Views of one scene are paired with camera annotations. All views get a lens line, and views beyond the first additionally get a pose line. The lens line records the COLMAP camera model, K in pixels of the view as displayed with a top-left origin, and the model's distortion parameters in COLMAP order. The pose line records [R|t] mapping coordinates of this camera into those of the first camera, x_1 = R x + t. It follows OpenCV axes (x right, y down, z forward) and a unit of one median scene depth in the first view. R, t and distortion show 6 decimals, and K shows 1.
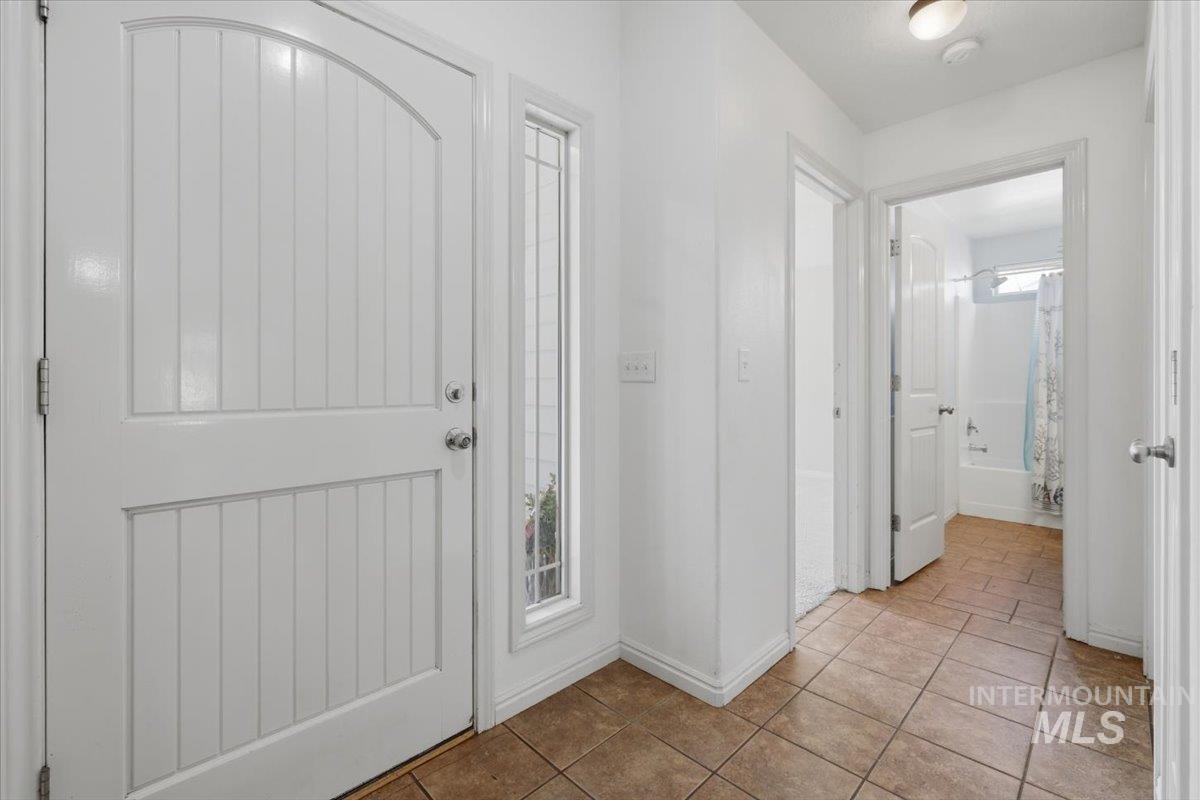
lens RADIAL K [[511.8, 0, 597.6], [0, 511.8, 387.9], [0, 0, 1]] dist [0.000262, 0.000131]
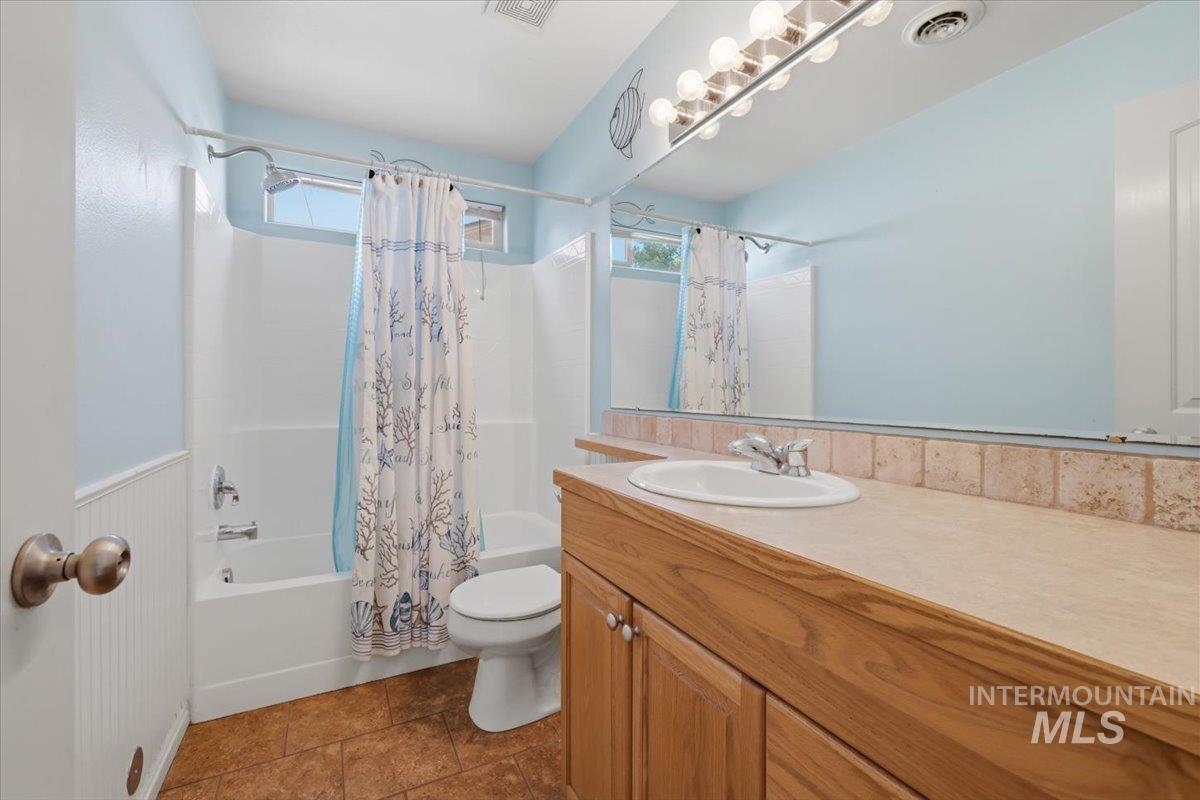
lens RADIAL K [[511.8, 0, 597.6], [0, 511.8, 387.9], [0, 0, 1]] dist [0.000262, 0.000131]
pose [[0.296887, 0.009759, 0.954863, 0.466892], [0.007905, 0.999888, -0.012677, -0.004656], [-0.954880, 0.011312, 0.296777, 0.648139]]
